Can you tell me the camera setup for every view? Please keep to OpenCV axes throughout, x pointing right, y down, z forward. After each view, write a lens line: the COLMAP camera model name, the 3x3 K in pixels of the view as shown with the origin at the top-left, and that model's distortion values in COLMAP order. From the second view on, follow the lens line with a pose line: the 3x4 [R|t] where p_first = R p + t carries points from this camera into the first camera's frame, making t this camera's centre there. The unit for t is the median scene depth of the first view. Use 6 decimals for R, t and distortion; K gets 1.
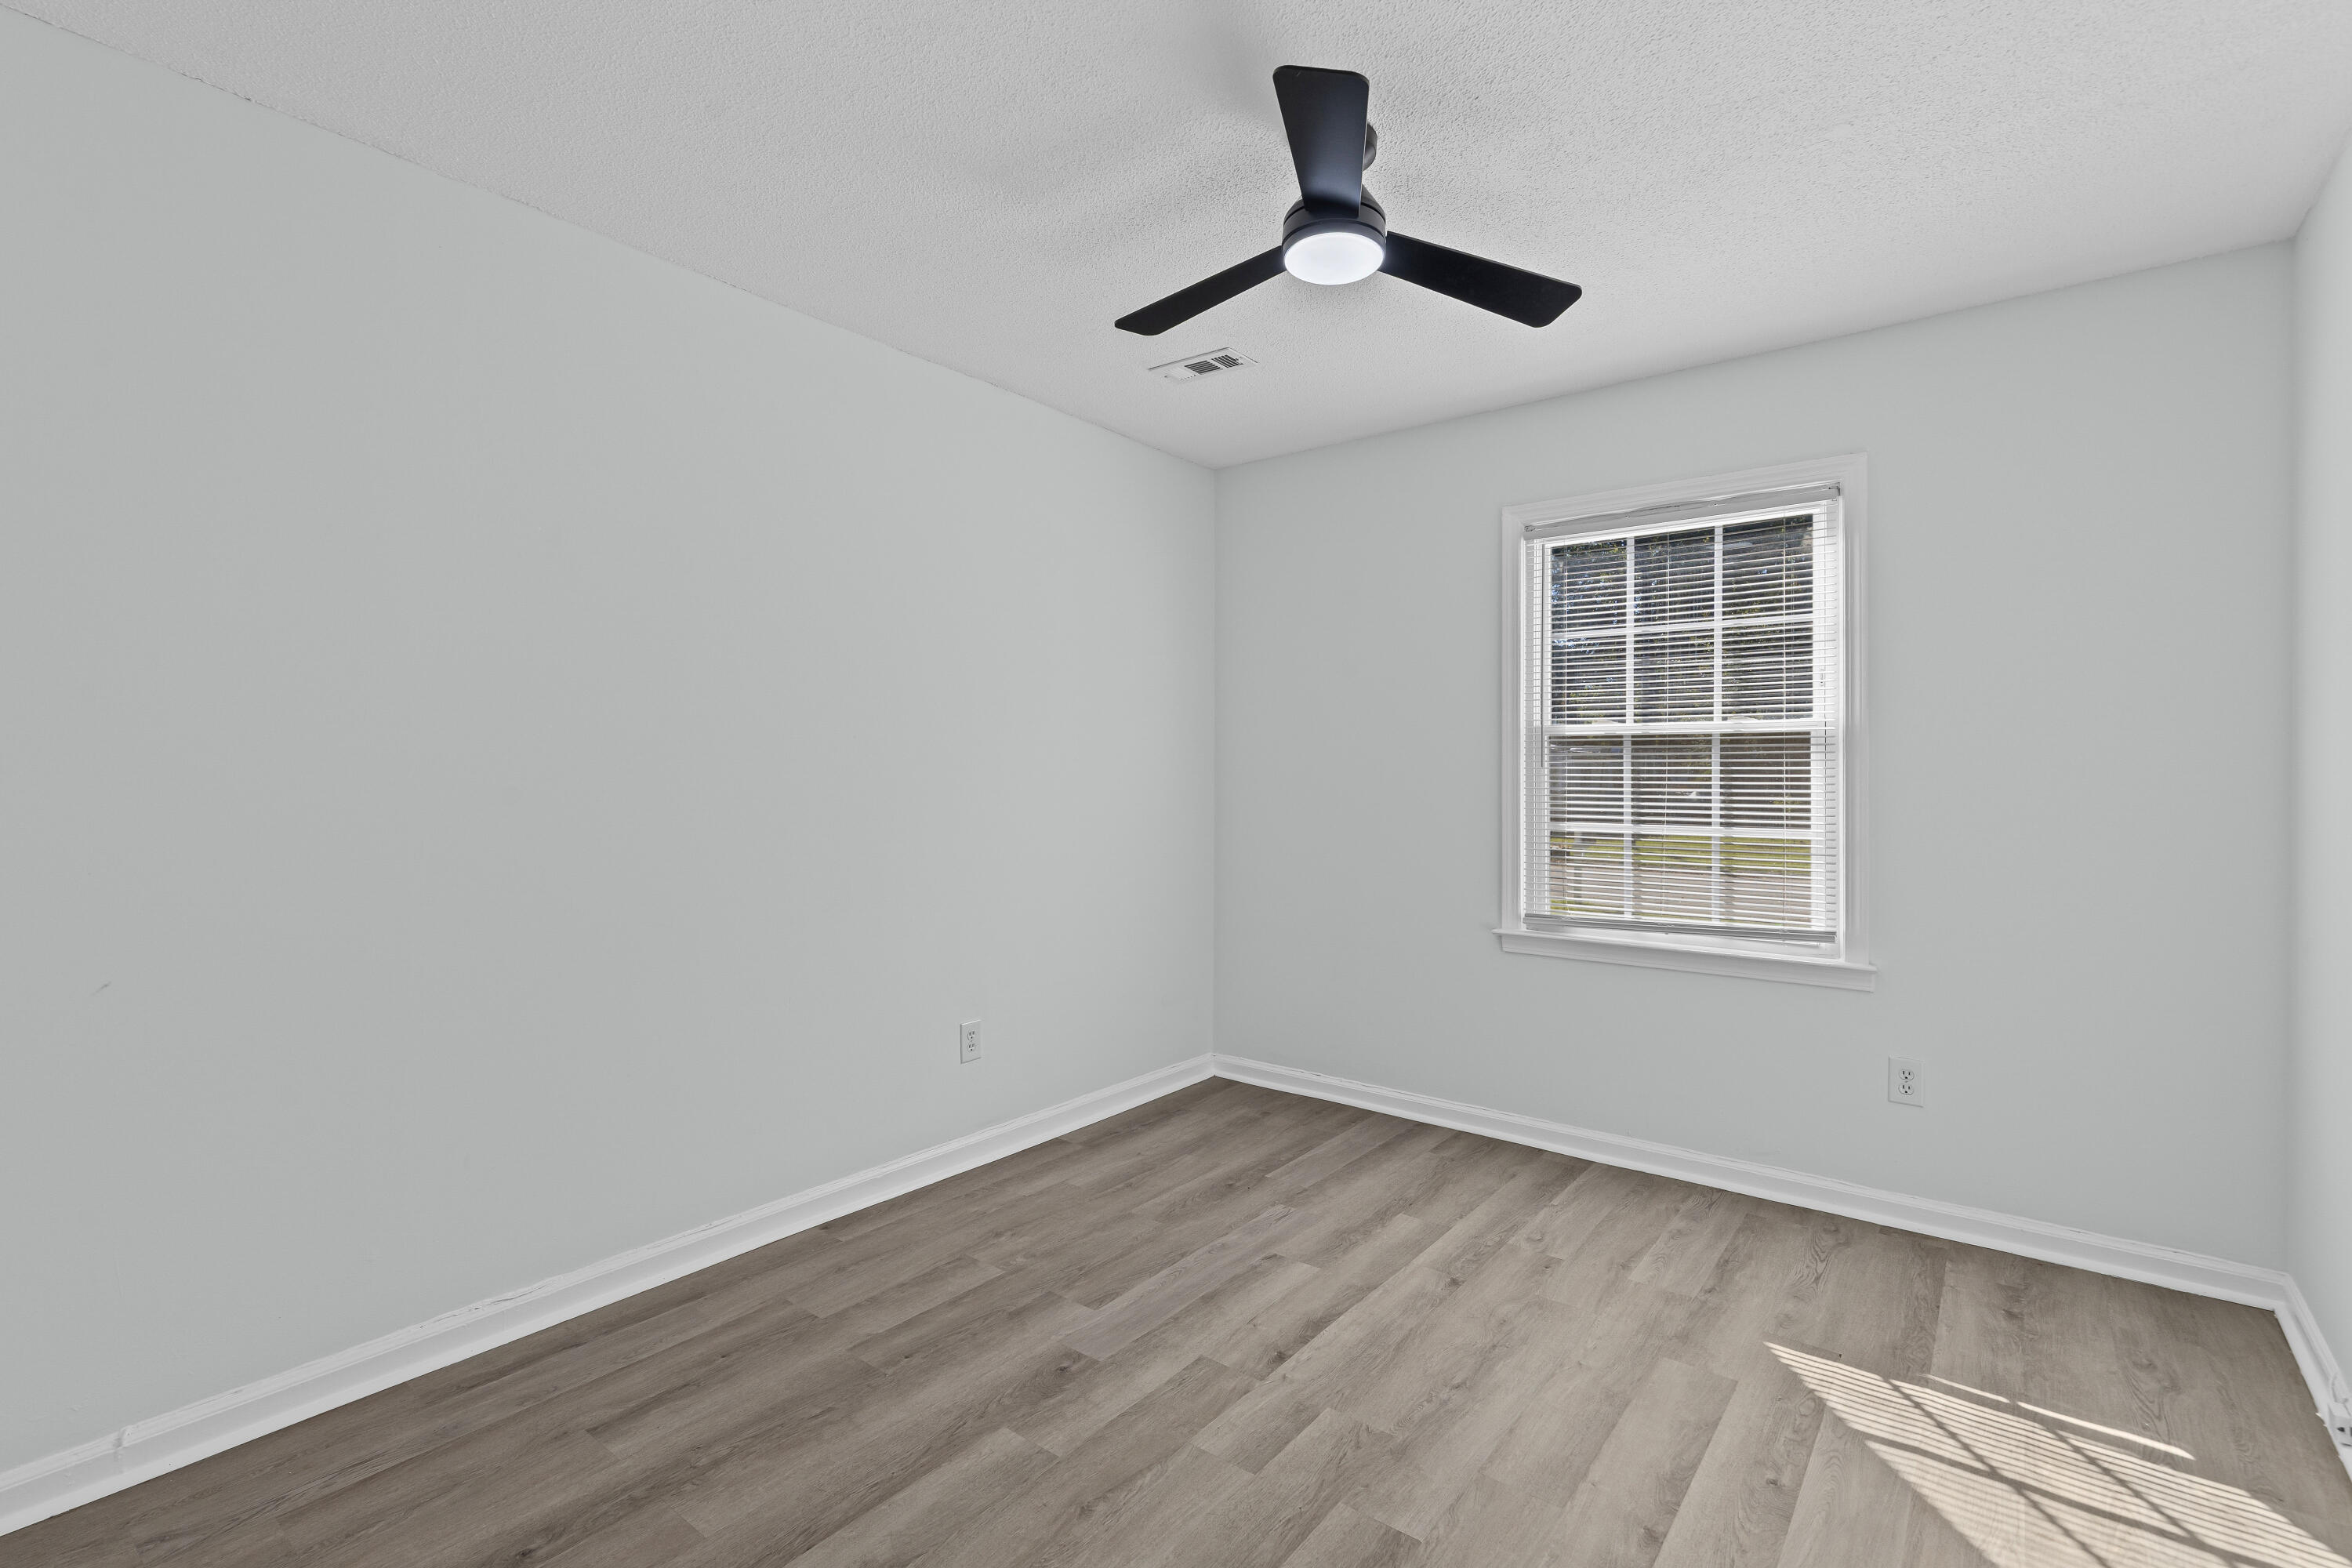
lens RADIAL K [[1070.4, 0, 1176.0], [0, 1070.4, 776.4], [0, 0, 1]] dist [0.001418, 0.000229]
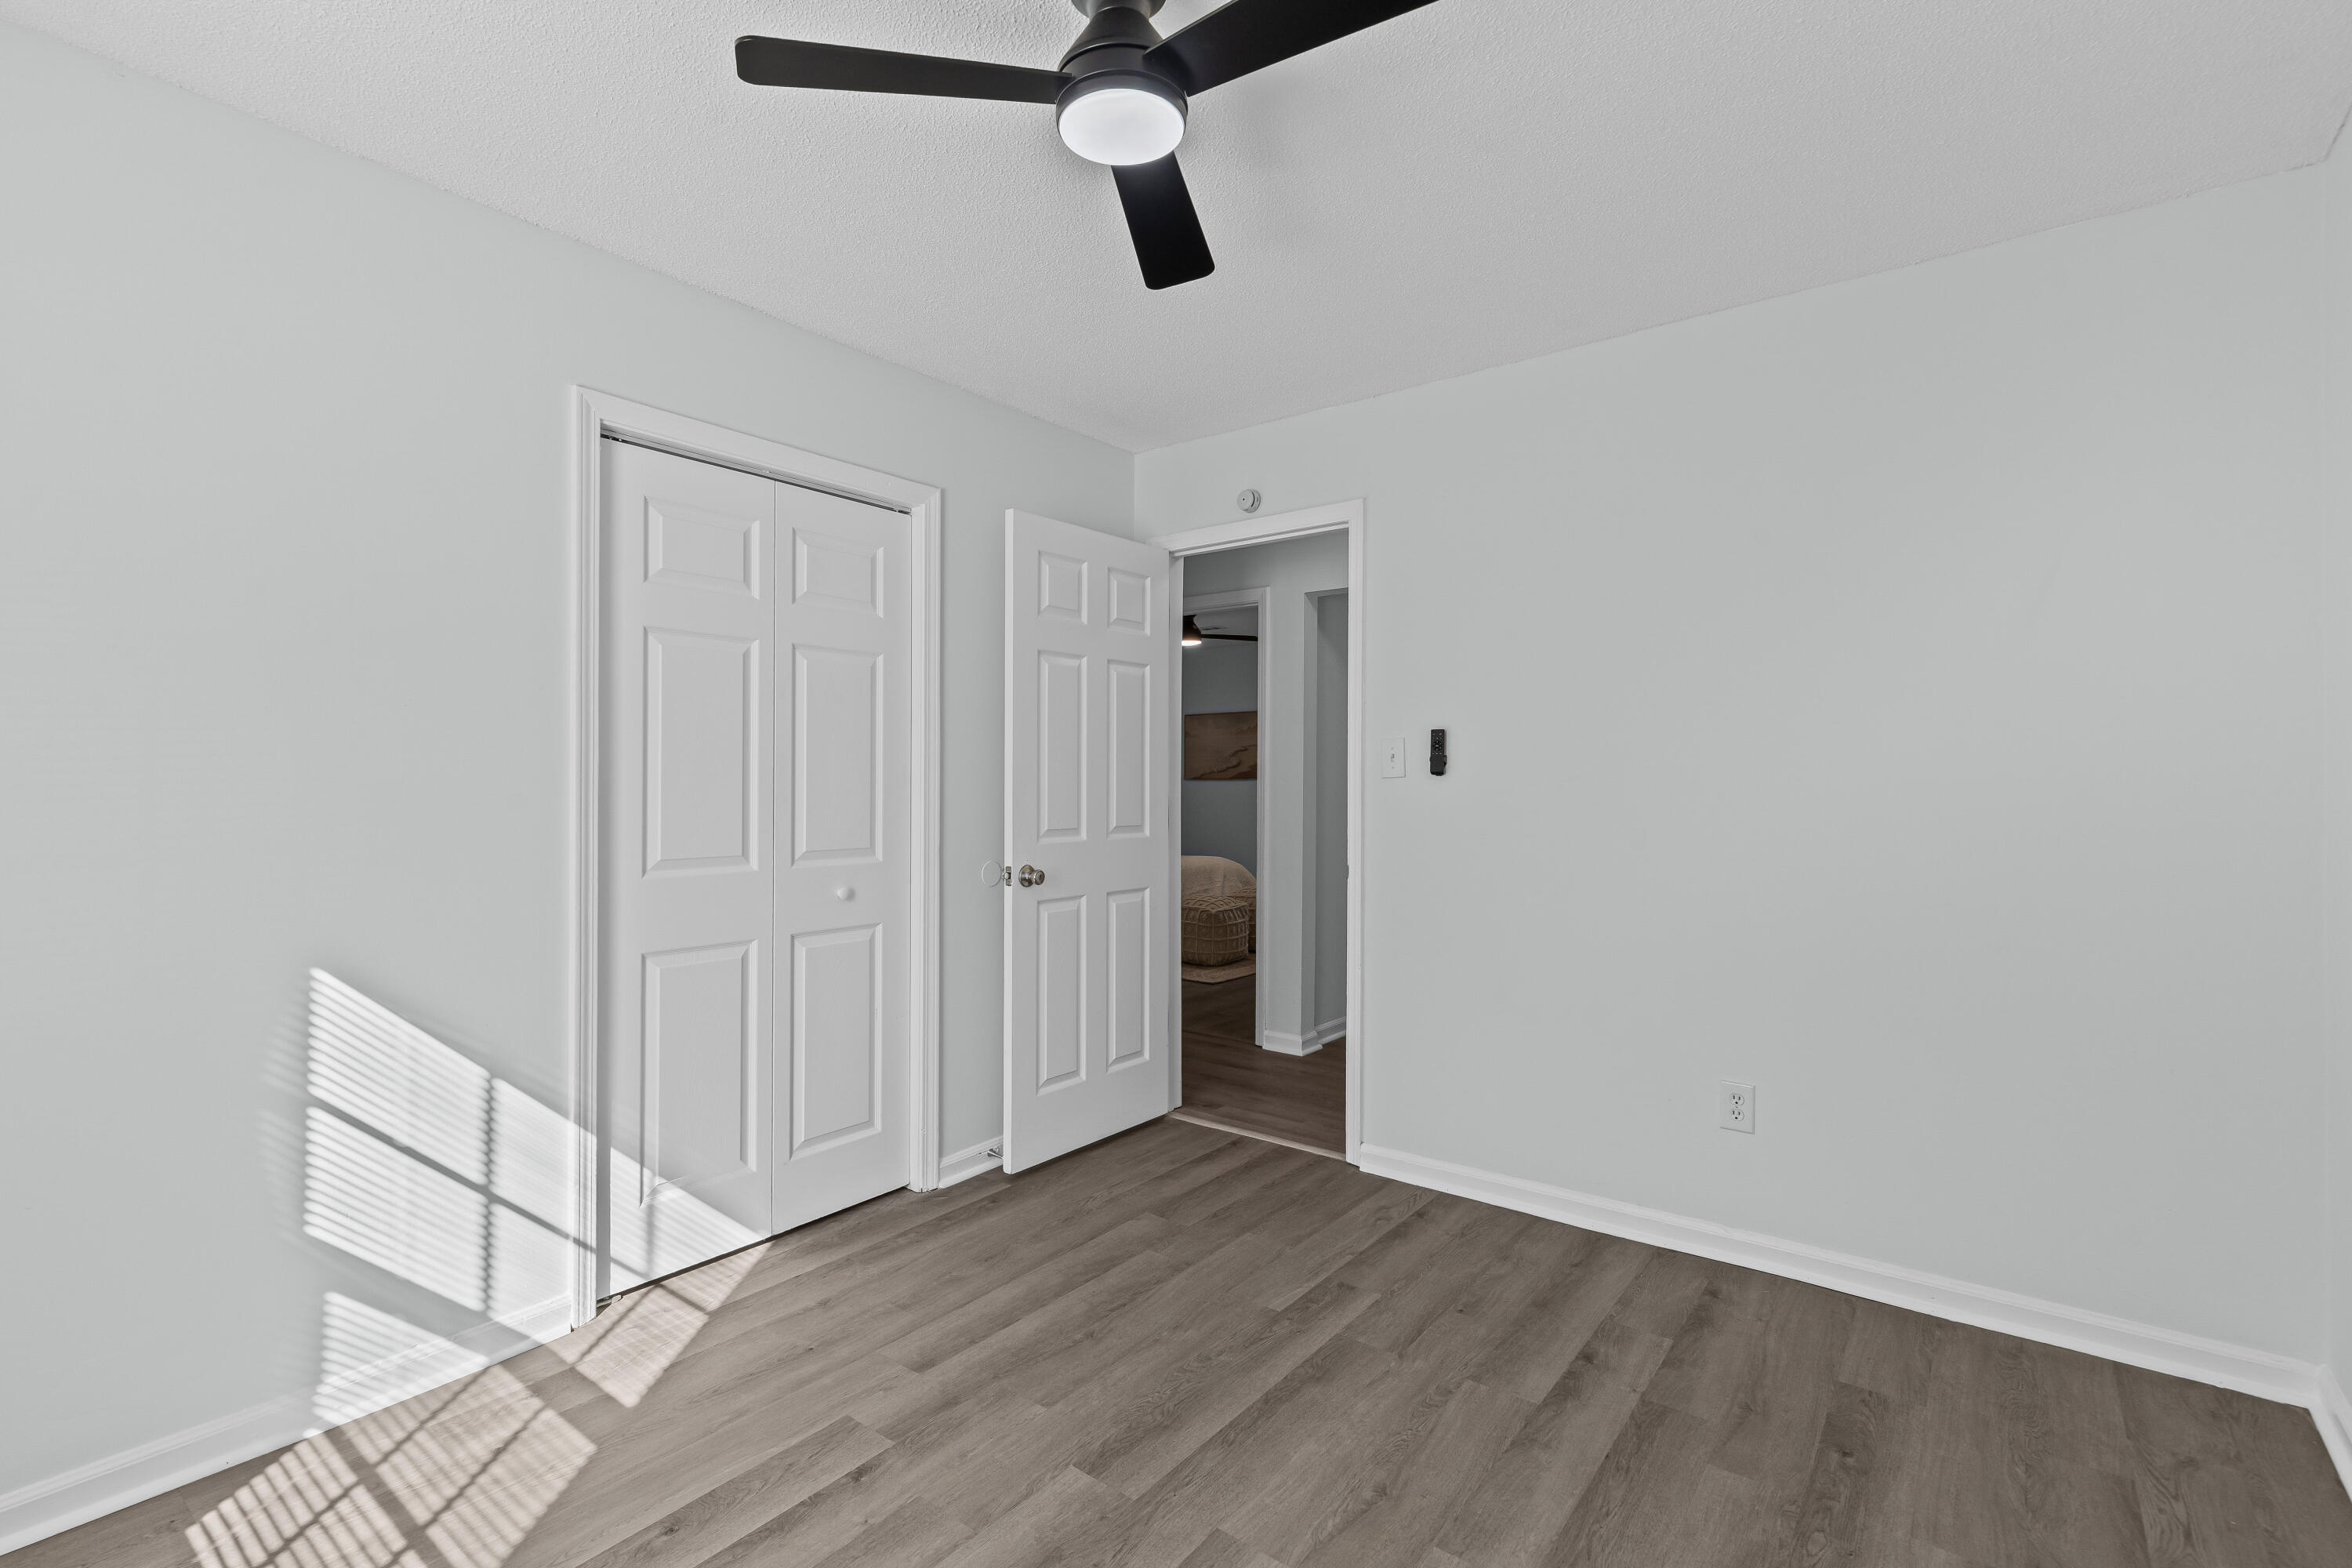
lens RADIAL K [[1070.4, 0, 1174.3], [0, 1070.4, 782.4], [0, 0, 1]] dist [0.001418, 0.000229]
pose [[-0.999985, -0.001913, -0.005139, 0.123304], [-0.001986, 0.999897, 0.014236, -0.018949], [0.005111, 0.014246, -0.999885, 2.023252]]
